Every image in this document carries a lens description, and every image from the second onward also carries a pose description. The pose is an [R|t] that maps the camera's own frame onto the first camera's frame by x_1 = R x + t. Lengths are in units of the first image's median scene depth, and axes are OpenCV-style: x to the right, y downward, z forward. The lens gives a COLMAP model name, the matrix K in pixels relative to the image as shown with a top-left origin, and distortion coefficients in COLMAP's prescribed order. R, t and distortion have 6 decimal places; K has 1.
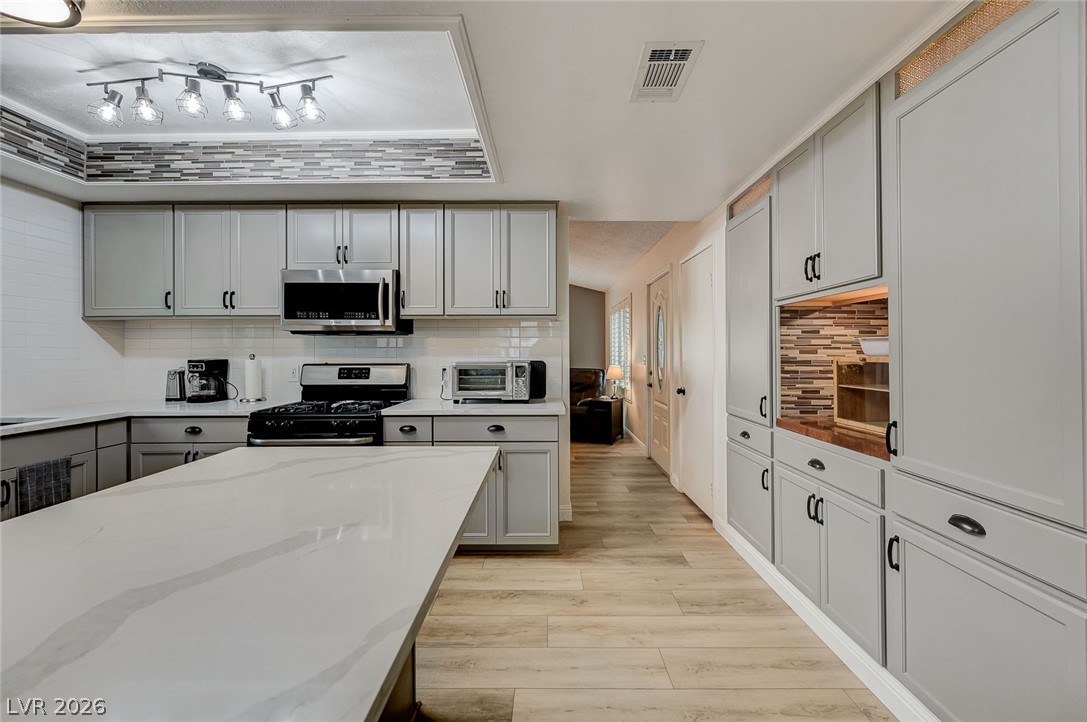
lens RADIAL K [[435.1, 0, 544.4], [0, 435.1, 351.1], [0, 0, 1]] dist [0.000686, -0.000001]
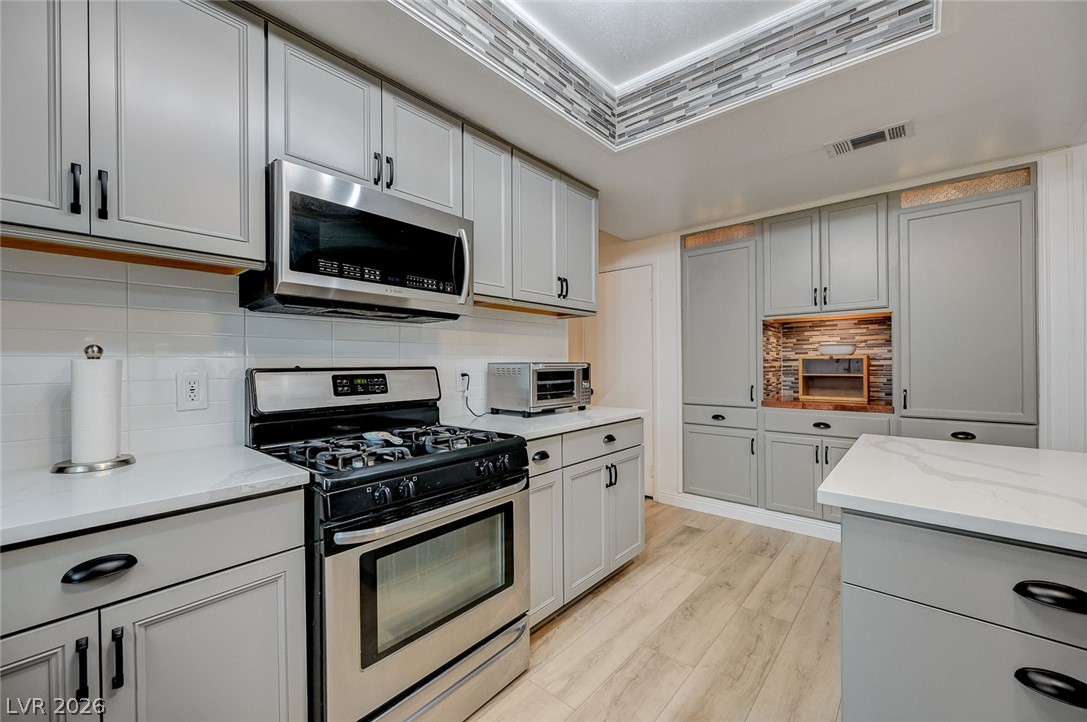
lens RADIAL K [[435.1, 0, 550.1], [0, 435.1, 362.7], [0, 0, 1]] dist [0.000686, -0.000001]
pose [[0.650030, -0.001559, 0.759907, -0.768653], [0.002011, 0.999998, 0.000332, 0.025257], [-0.759906, 0.001312, 0.650032, 0.488279]]
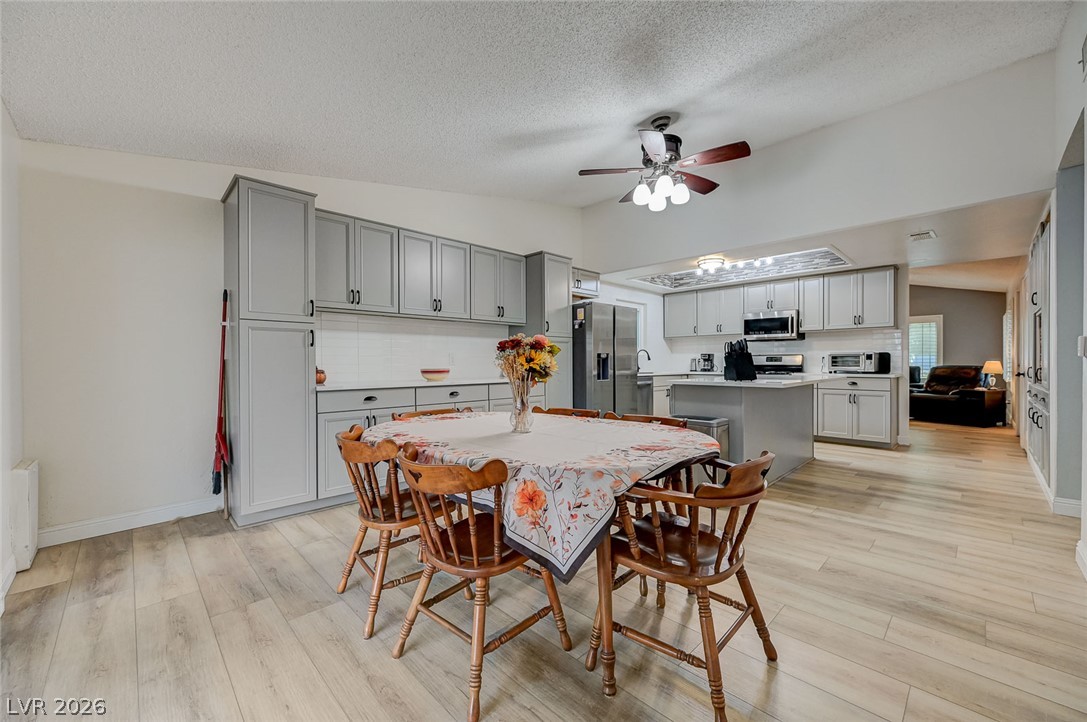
lens RADIAL K [[435.1, 0, 547.4], [0, 435.1, 363.4], [0, 0, 1]] dist [0.000686, -0.000001]
pose [[0.706570, 0.001843, -0.707641, 0.301724], [0.002382, 0.999985, 0.004983, 0.062431], [0.707639, -0.005206, 0.706555, -1.372371]]
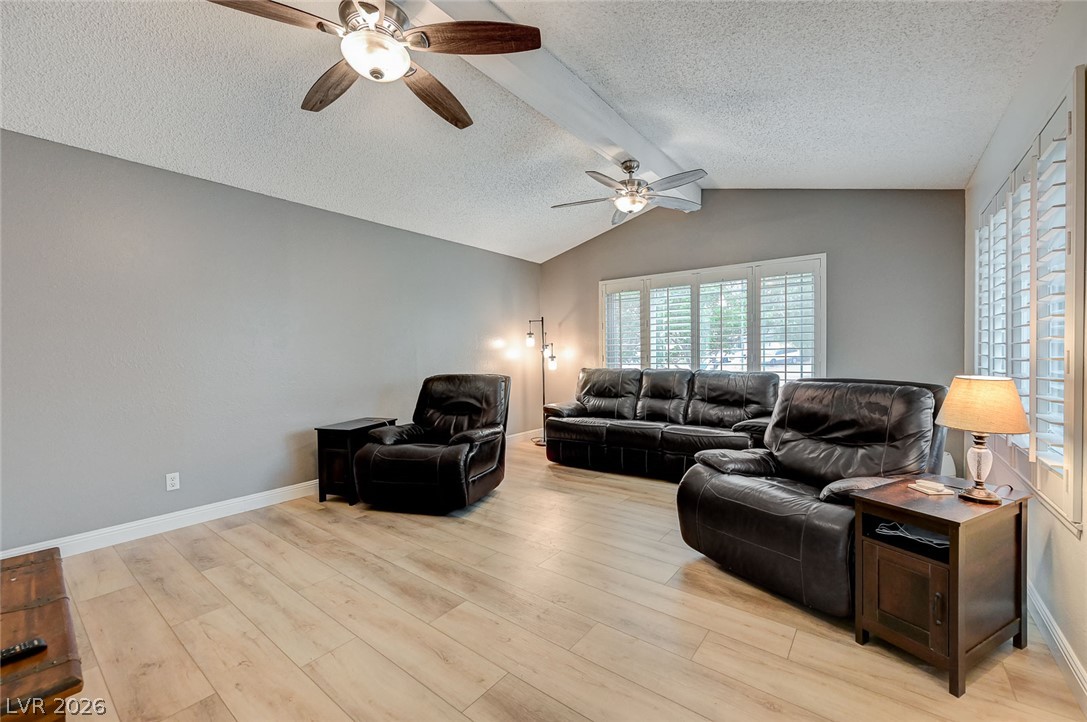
lens RADIAL K [[435.1, 0, 547.8], [0, 435.1, 364.2], [0, 0, 1]] dist [0.000686, -0.000001]
pose [[0.791314, 0.007754, -0.611361, 0.238093], [0.011114, 0.999572, 0.027063, 0.031926], [0.611309, -0.028210, 0.790889, 1.303548]]
